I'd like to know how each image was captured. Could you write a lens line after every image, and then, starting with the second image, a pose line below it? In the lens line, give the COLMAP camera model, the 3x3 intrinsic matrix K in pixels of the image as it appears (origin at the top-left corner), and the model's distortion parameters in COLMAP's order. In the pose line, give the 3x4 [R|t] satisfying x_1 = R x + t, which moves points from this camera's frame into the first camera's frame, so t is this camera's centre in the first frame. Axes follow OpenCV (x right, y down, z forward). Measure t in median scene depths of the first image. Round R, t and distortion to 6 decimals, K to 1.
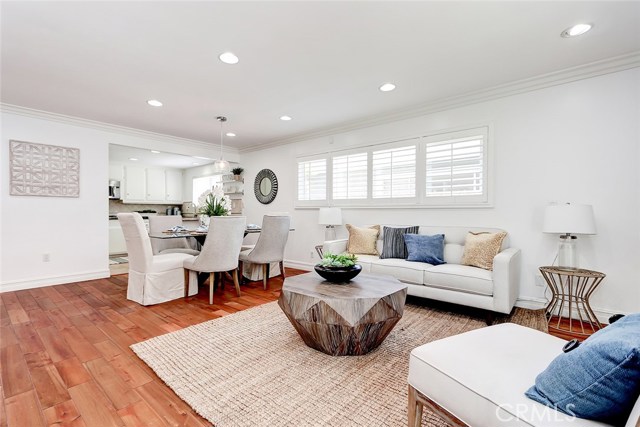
lens RADIAL K [[295.6, 0, 316.9], [0, 295.6, 212.7], [0, 0, 1]] dist [0.003260, 0.001865]
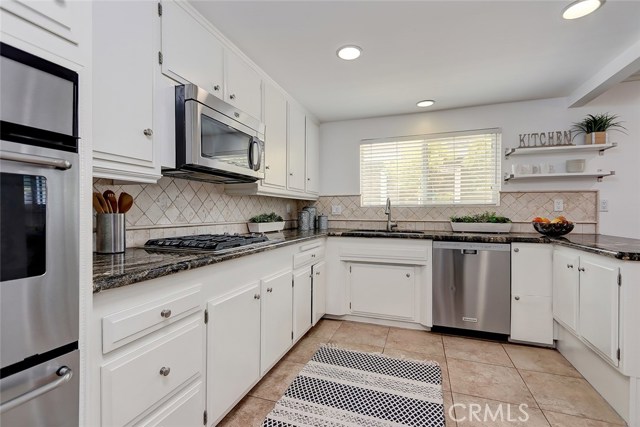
lens RADIAL K [[295.6, 0, 320.3], [0, 295.6, 214.5], [0, 0, 1]] dist [0.003260, 0.001865]
pose [[0.937369, -0.000031, 0.348337, -1.105805], [-0.004009, 0.999933, 0.010878, -0.021944], [-0.348314, -0.011594, 0.937306, 1.046186]]
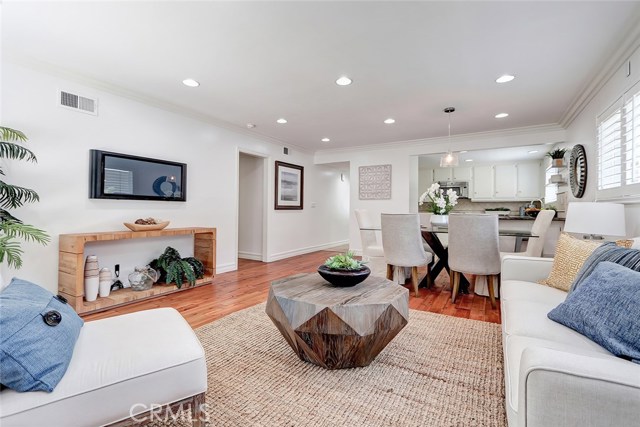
lens RADIAL K [[295.6, 0, 322.3], [0, 295.6, 203.6], [0, 0, 1]] dist [0.003260, 0.001865]
pose [[0.183420, -0.018332, -0.982864, 0.486522], [-0.006294, 0.999784, -0.019823, -0.000401], [0.983014, 0.009822, 0.183265, 0.413933]]
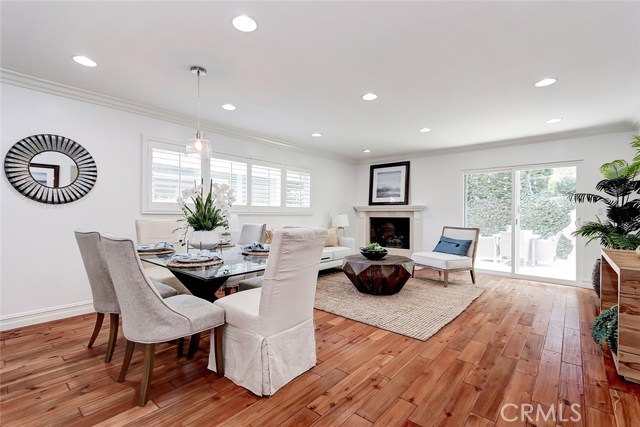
lens RADIAL K [[295.6, 0, 317.4], [0, 295.6, 211.4], [0, 0, 1]] dist [0.003260, 0.001865]
pose [[-0.000226, 0.005300, 0.999986, -0.895771], [-0.006392, 0.999966, -0.005301, -0.021336], [-0.999980, -0.006394, -0.000193, 0.712947]]
